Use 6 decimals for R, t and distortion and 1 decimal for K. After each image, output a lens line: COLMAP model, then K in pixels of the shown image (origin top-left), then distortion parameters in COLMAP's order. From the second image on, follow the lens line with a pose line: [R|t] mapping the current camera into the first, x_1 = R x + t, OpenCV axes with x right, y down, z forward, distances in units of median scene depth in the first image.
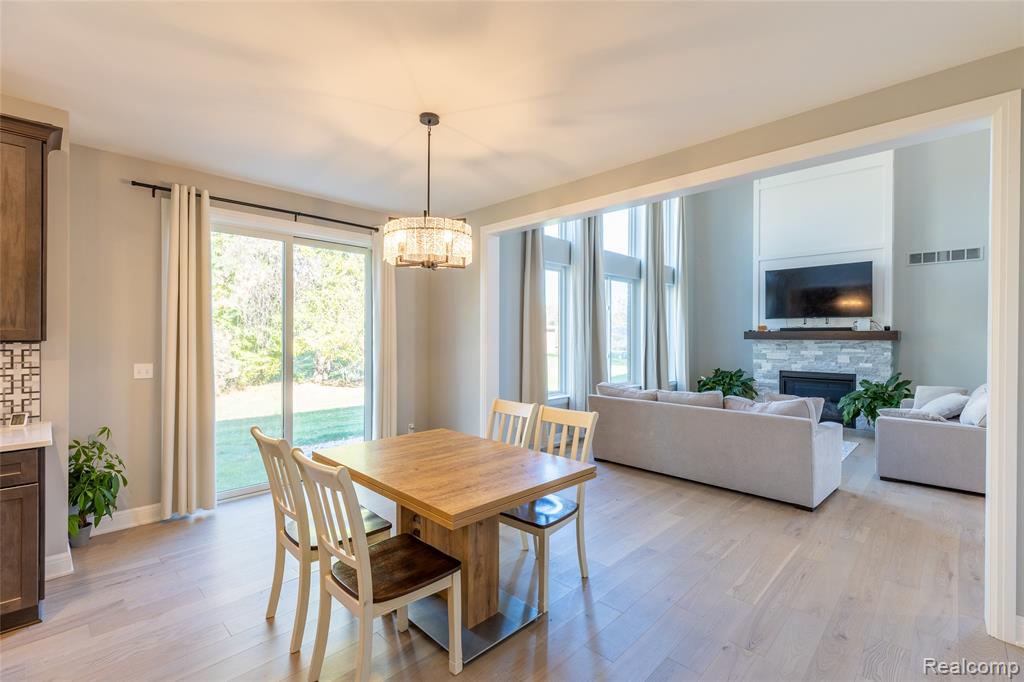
lens RADIAL K [[456.9, 0, 512.0], [0, 456.9, 337.8], [0, 0, 1]] dist [0.004368, -0.000546]
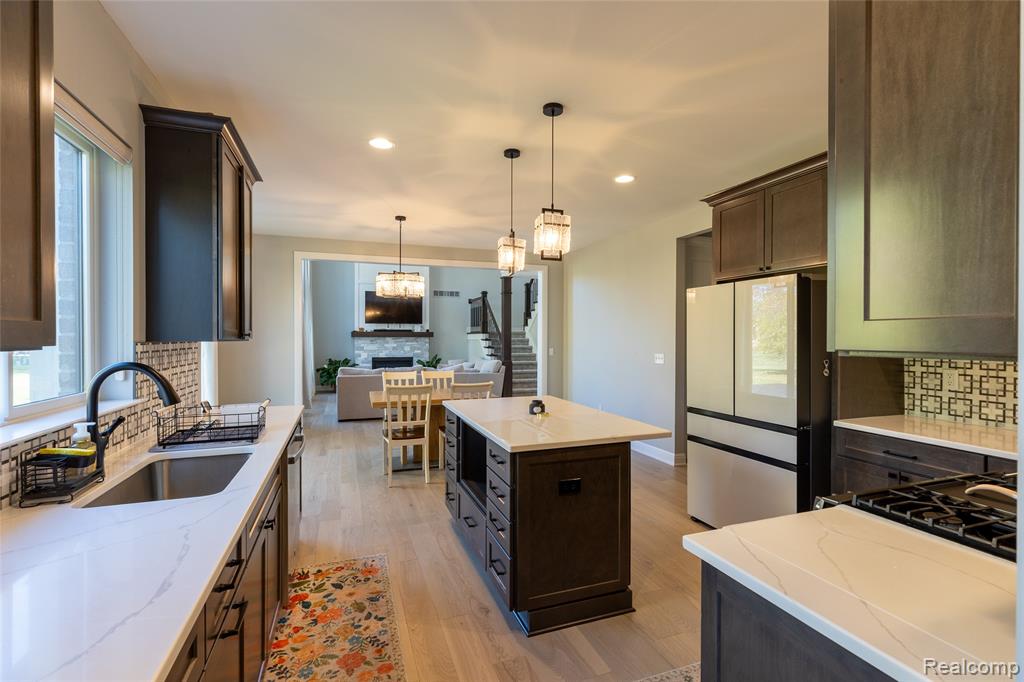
lens RADIAL K [[456.9, 0, 513.3], [0, 456.9, 340.8], [0, 0, 1]] dist [0.004368, -0.000546]
pose [[0.429718, -0.011323, 0.902892, -0.629152], [0.001628, 0.999929, 0.011765, -0.001245], [-0.902961, -0.003586, 0.429707, -0.078866]]
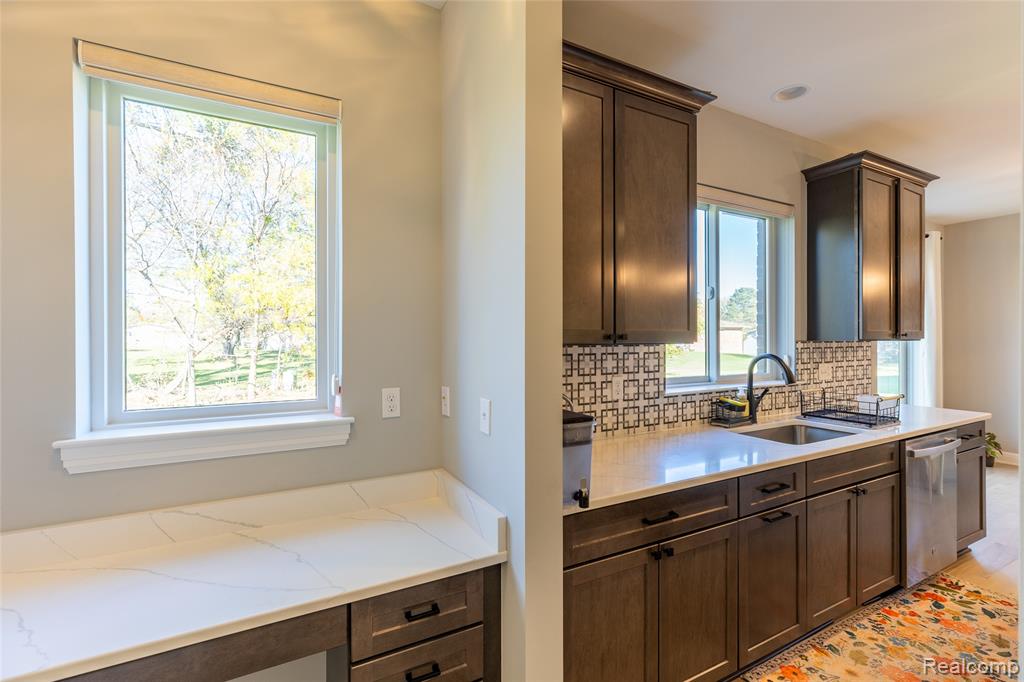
lens RADIAL K [[456.9, 0, 511.5], [0, 456.9, 345.6], [0, 0, 1]] dist [0.004368, -0.000546]
pose [[0.952259, -0.003175, -0.305275, -0.587385], [0.007952, 0.999865, 0.014406, -0.001221], [0.305188, -0.016145, 0.952155, -0.210203]]
